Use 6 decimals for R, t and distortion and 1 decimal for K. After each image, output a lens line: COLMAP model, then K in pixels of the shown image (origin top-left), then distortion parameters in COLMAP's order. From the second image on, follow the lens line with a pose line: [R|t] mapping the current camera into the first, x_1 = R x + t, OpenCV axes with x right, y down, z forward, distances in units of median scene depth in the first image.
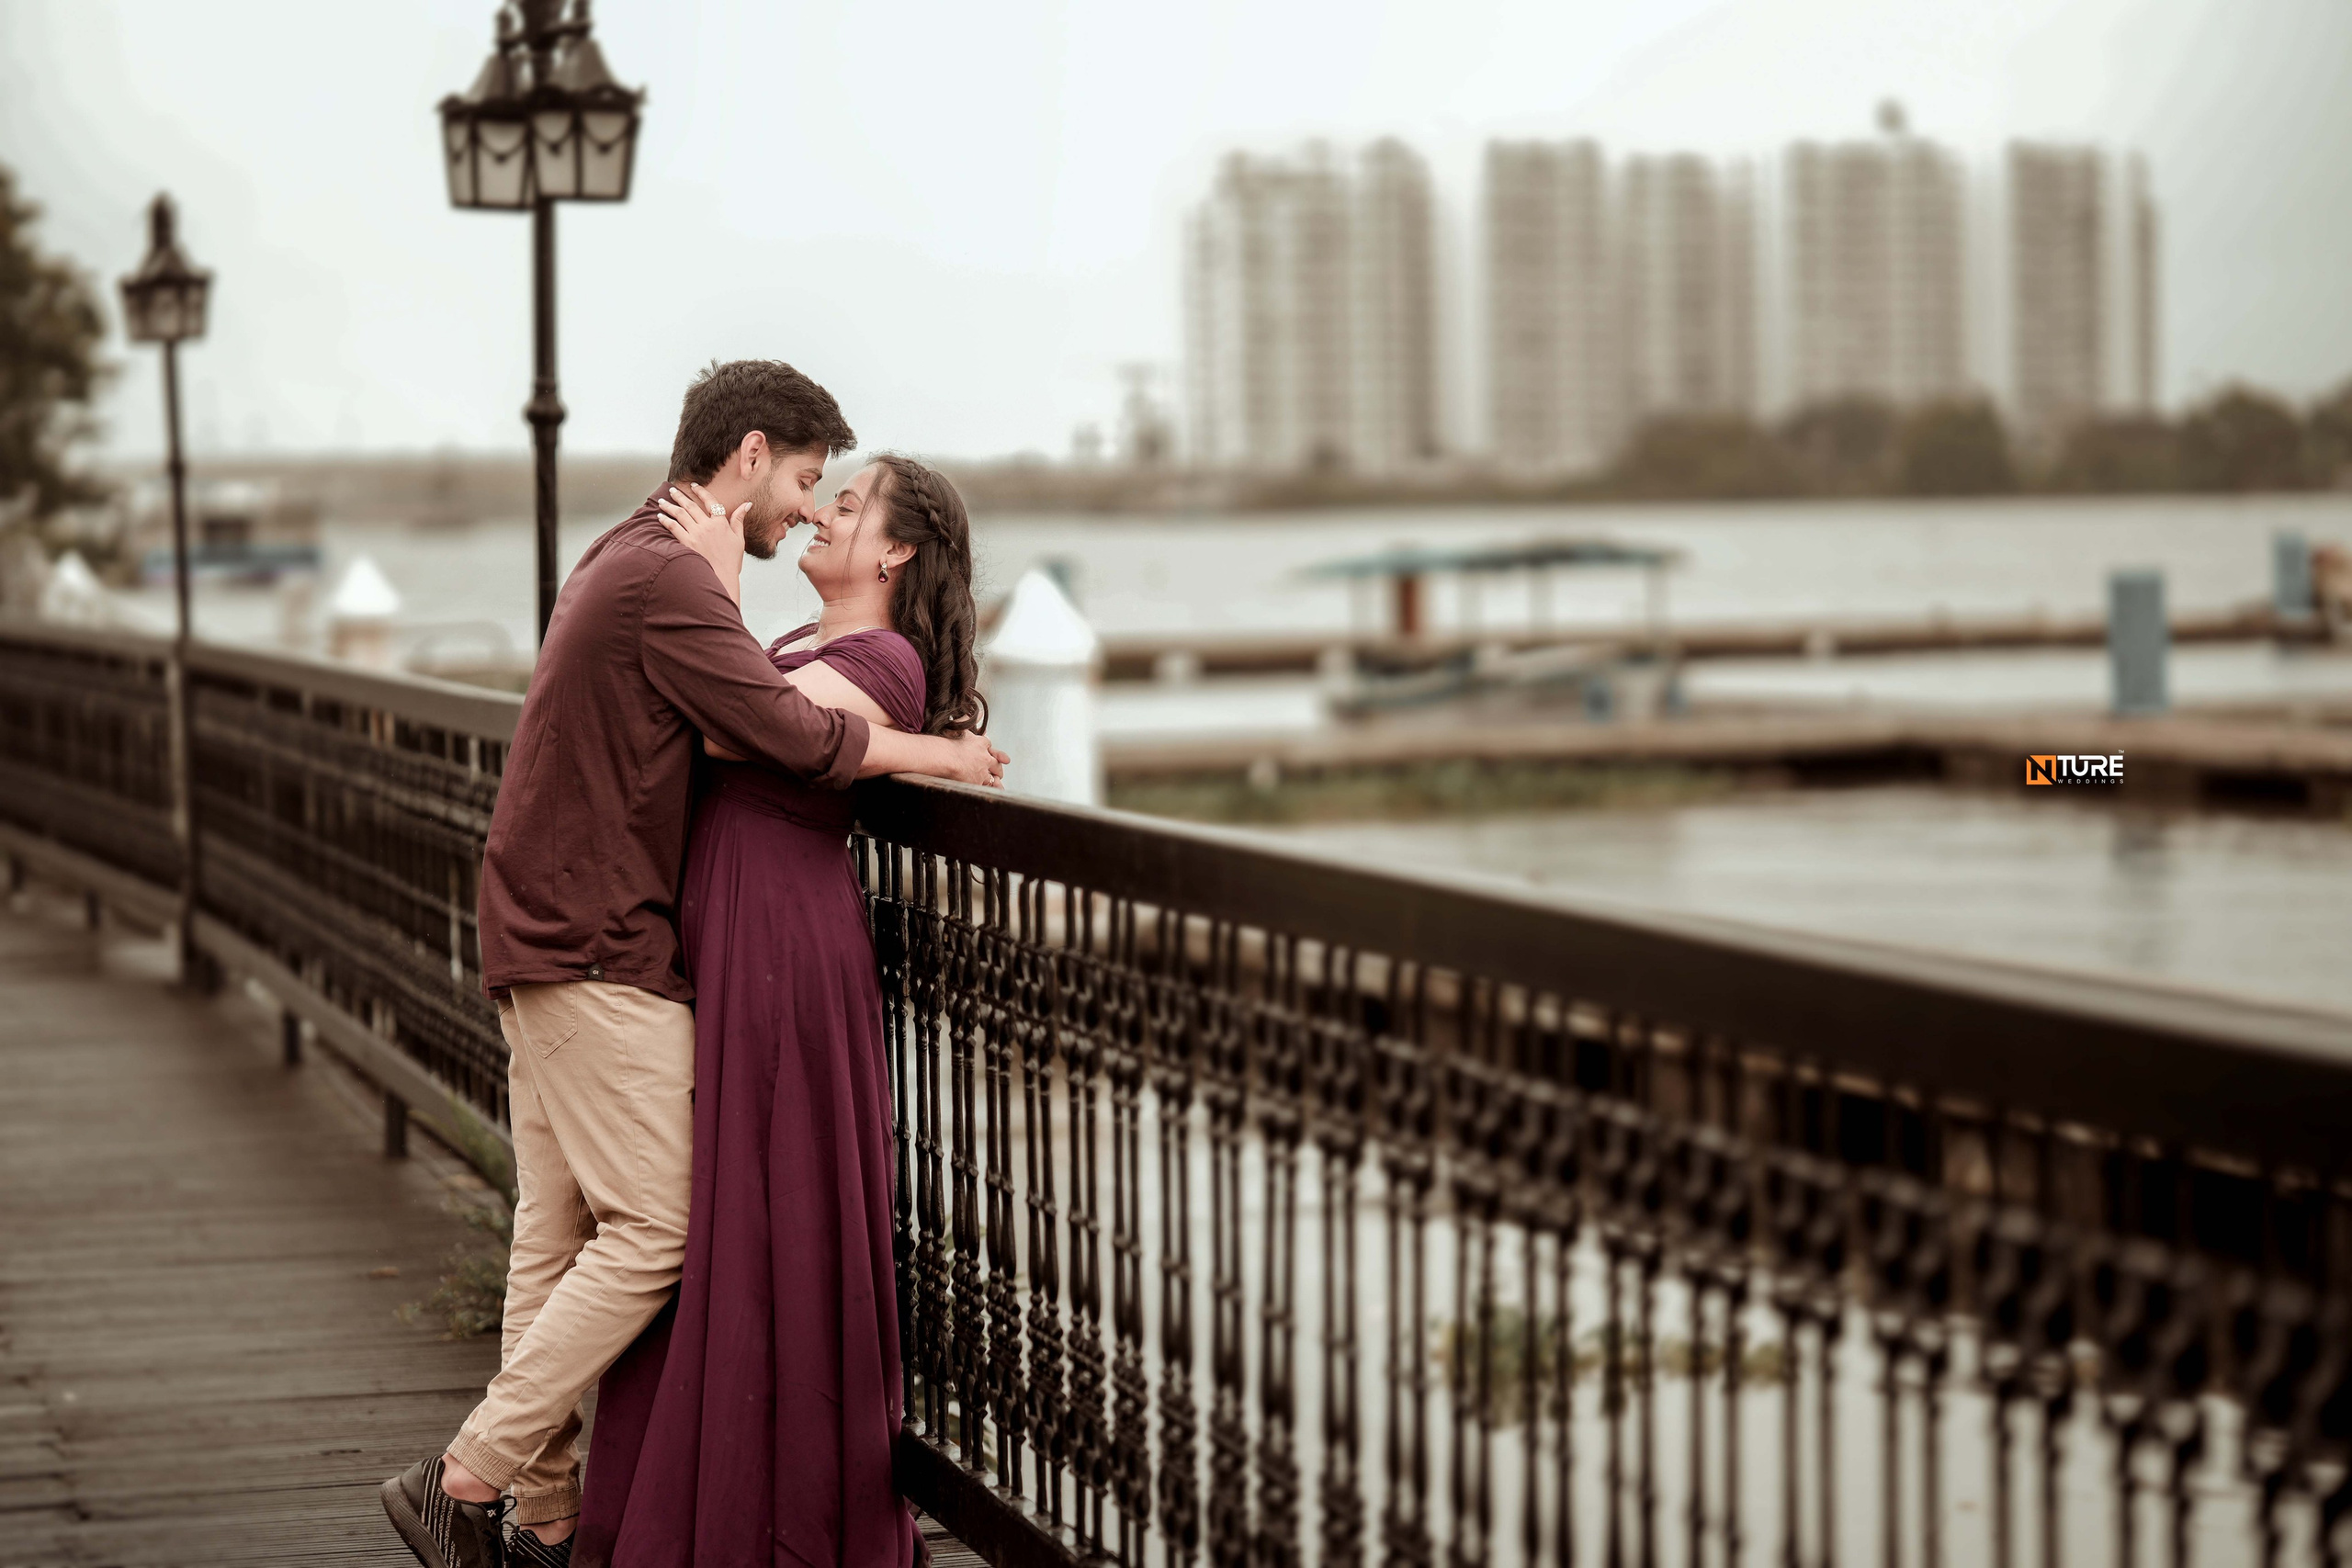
lens RADIAL K [[6017.3, 0, 1178.7], [0, 6017.3, 588.8], [0, 0, 1]] dist [-0.017586, 3.656373]
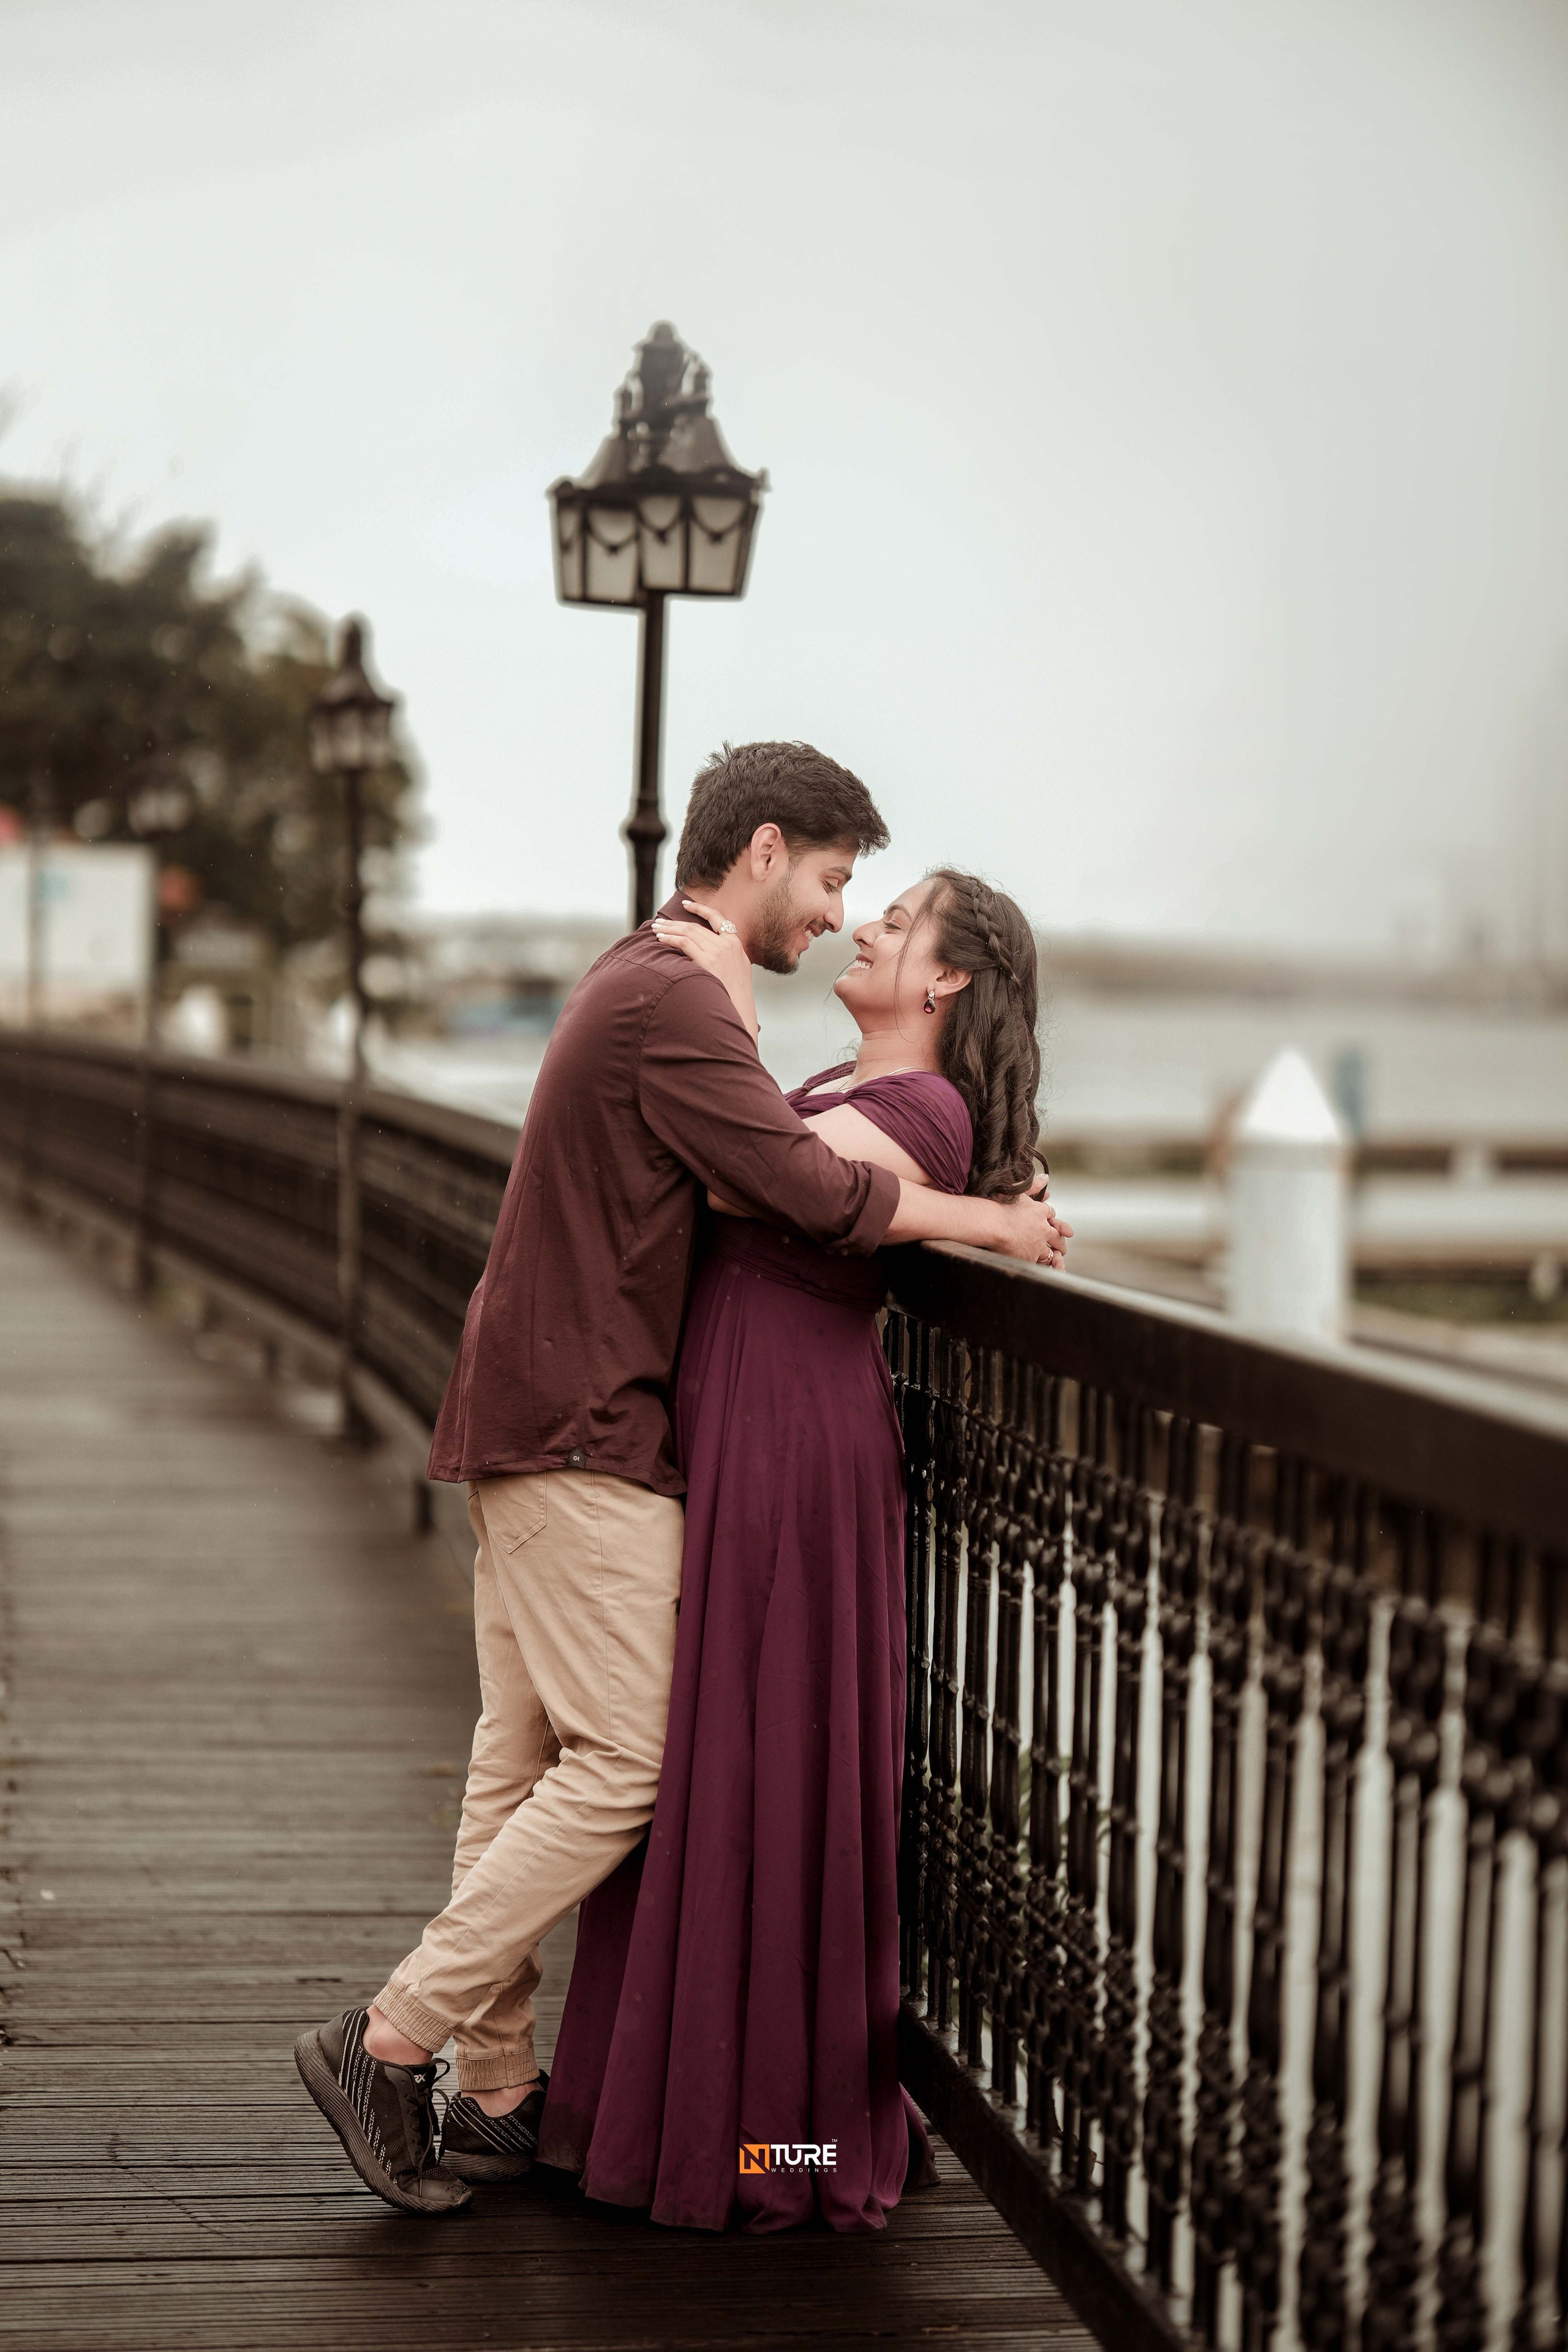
lens RADIAL K [[6066.8, 0, 784.0], [0, 6066.8, 1176.0], [0, 0, 1]] dist [-0.054913, 2.246987]
pose [[0.992811, 0.037616, -0.113629, 0.029960], [-0.035547, 0.999164, 0.020186, 0.004987], [0.114294, -0.016001, 0.993318, 0.143063]]
